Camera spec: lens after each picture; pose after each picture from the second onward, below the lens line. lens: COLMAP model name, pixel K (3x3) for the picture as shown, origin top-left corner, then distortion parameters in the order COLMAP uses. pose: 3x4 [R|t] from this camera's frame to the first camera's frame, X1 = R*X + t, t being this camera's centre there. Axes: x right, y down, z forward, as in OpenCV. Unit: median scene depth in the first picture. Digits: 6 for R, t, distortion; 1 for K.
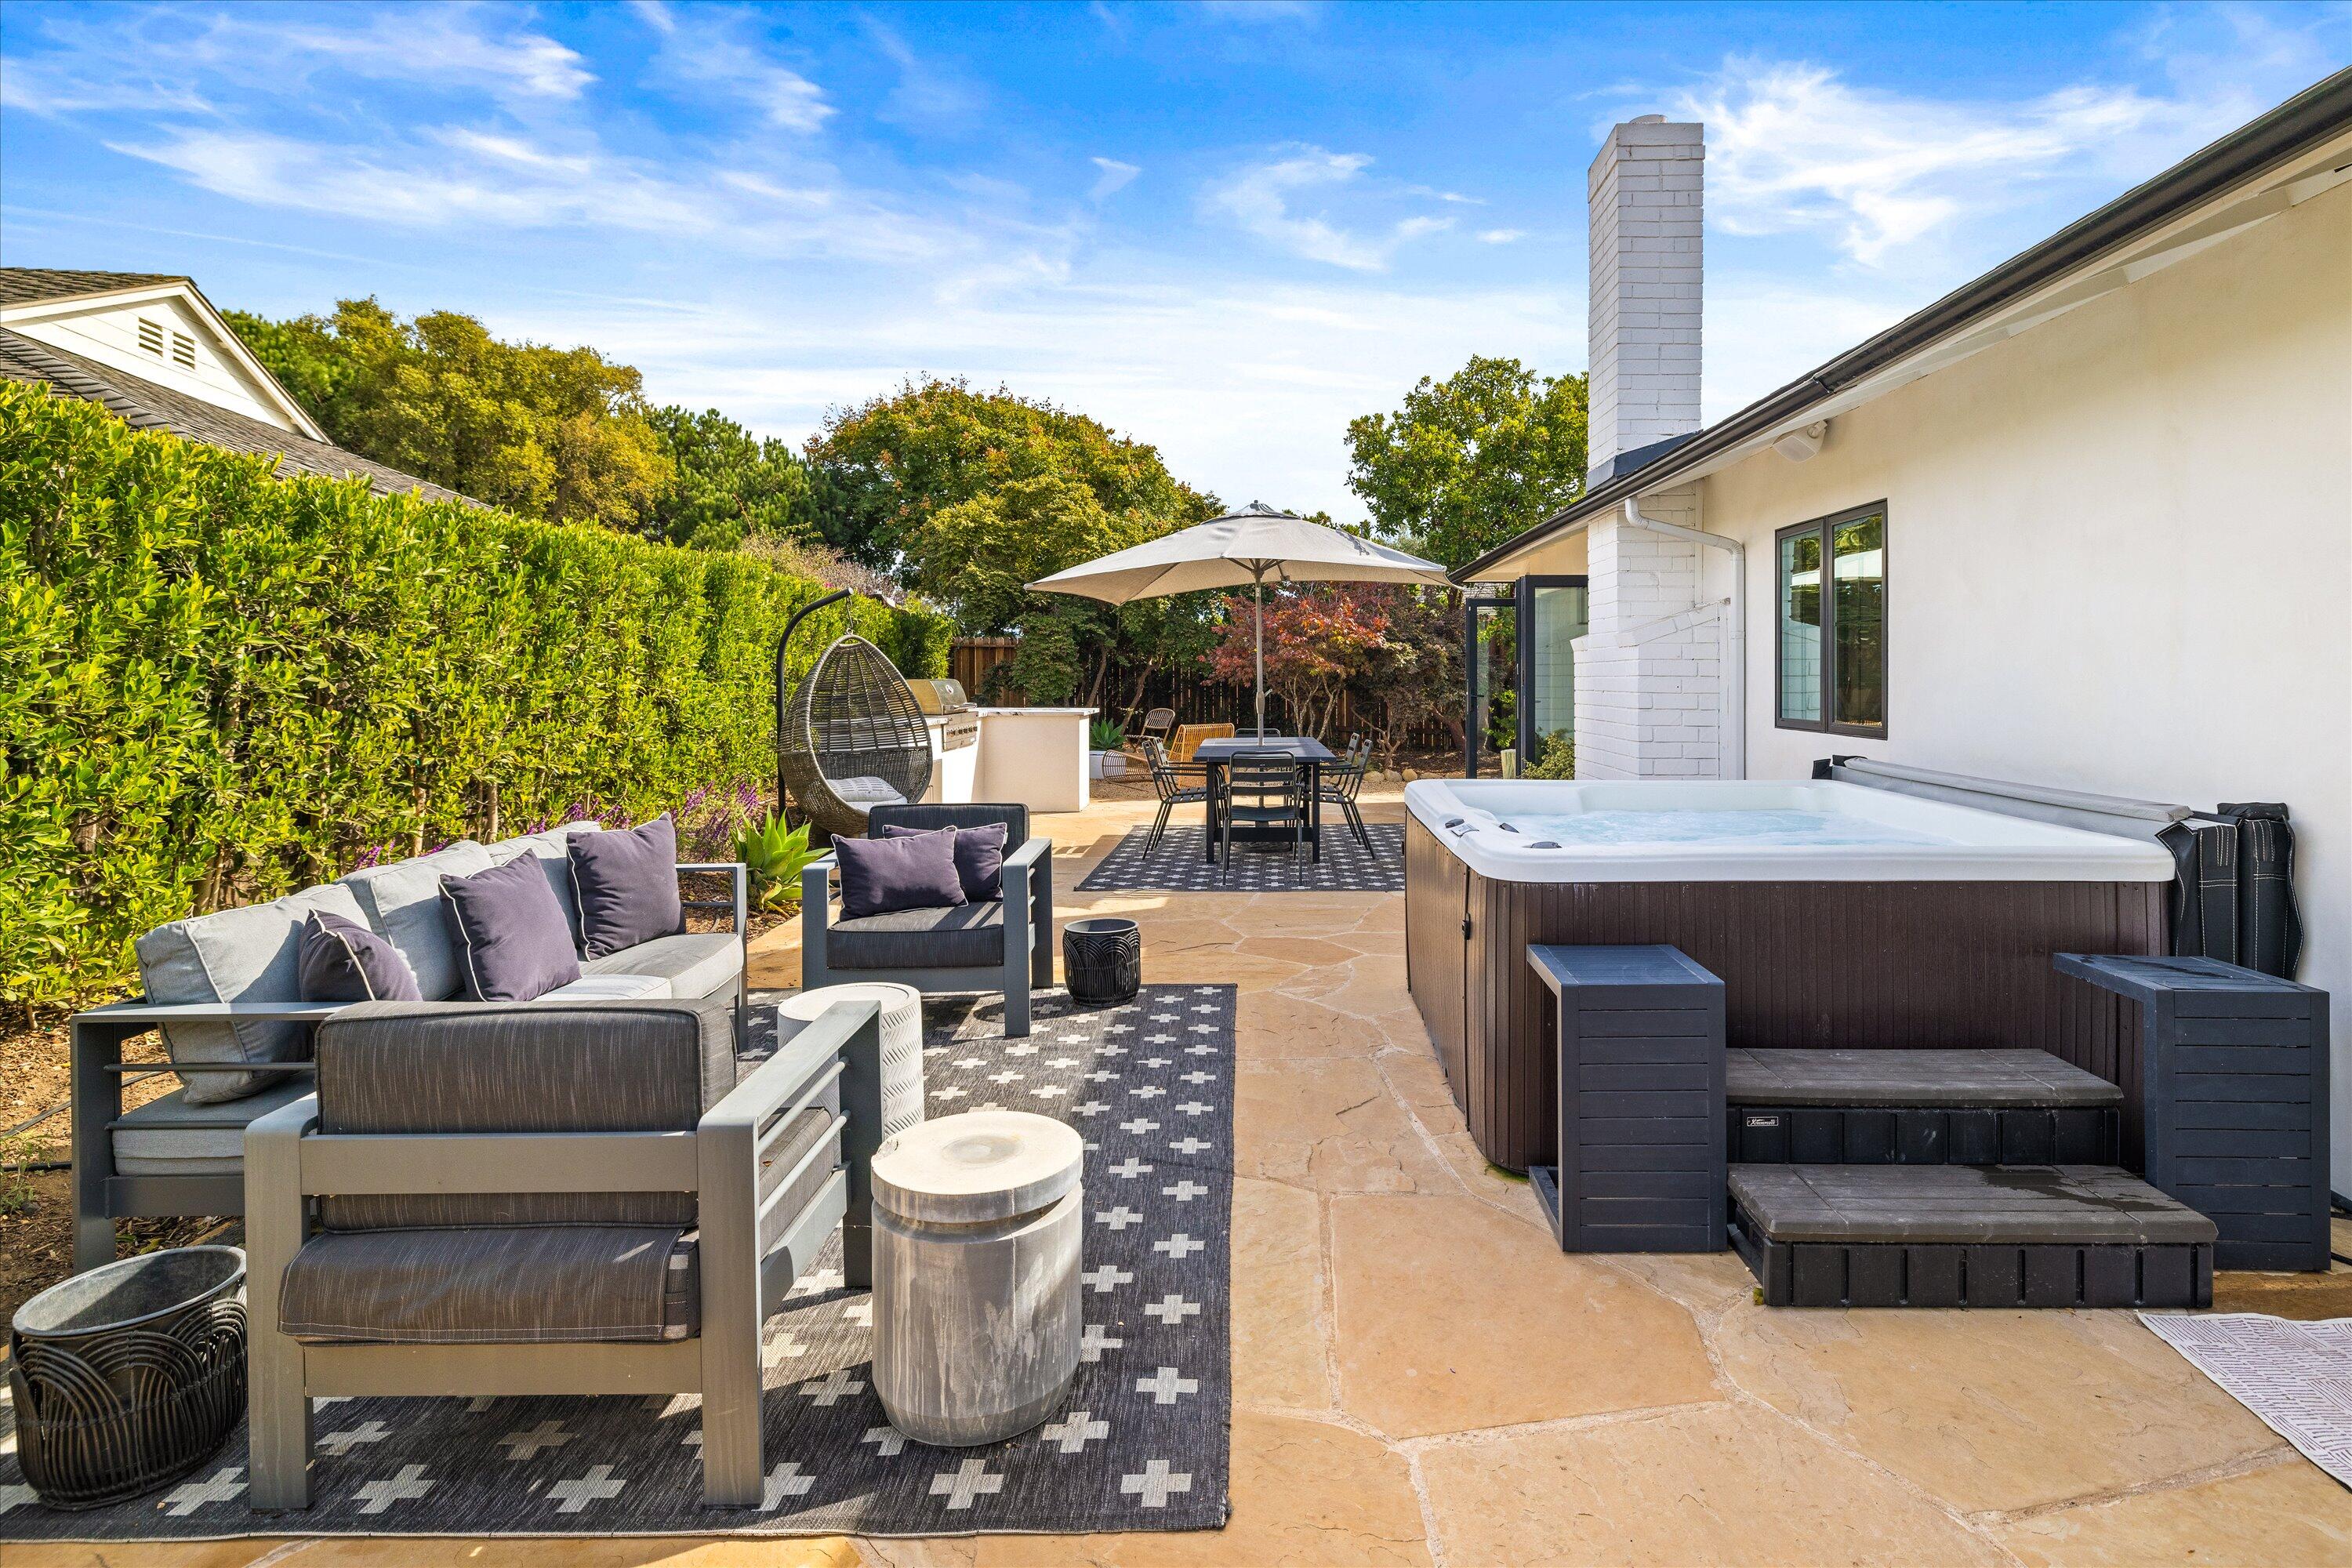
lens RADIAL K [[1273.7, 0, 1179.3], [0, 1273.7, 680.3], [0, 0, 1]] dist [-0.009181, 0.001080]
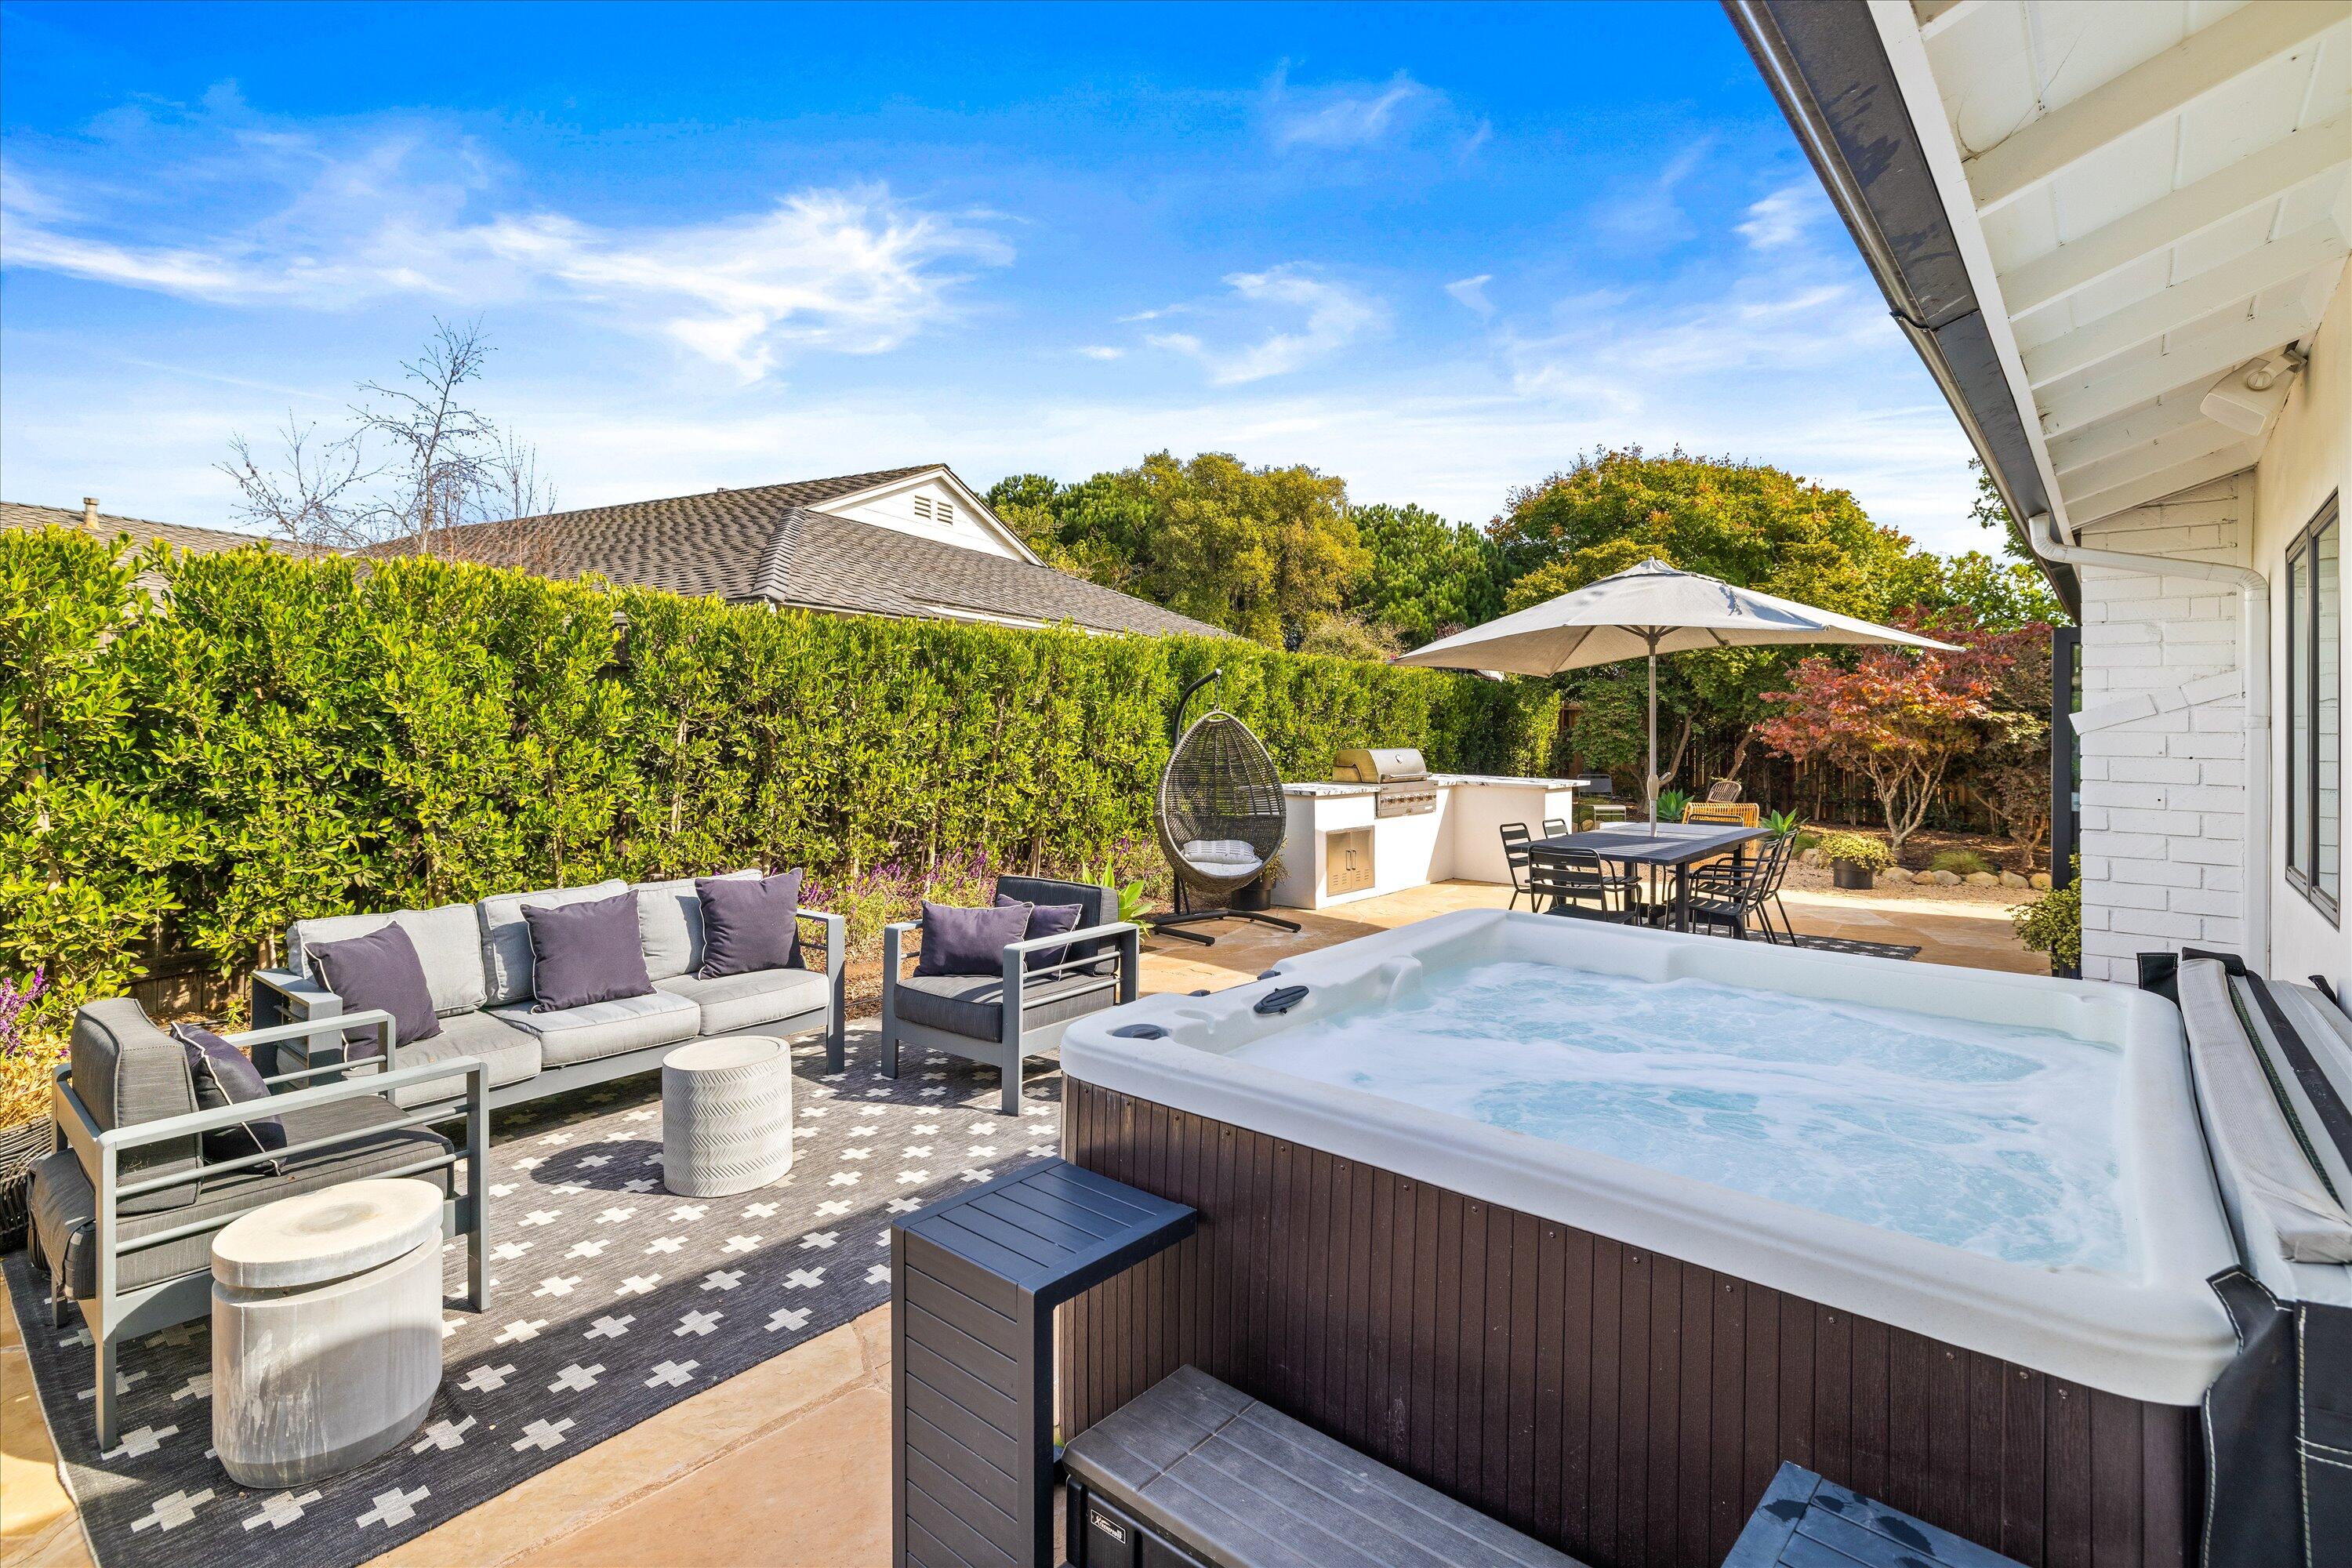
lens RADIAL K [[1110.3, 0, 1172.3], [0, 1110.3, 719.6], [0, 0, 1]] dist [-0.007472, 0.000750]
pose [[0.774828, 0.008075, -0.632120, 0.183593], [-0.013811, 0.999896, -0.004155, -0.013650], [0.632021, 0.011949, 0.774859, 0.126713]]
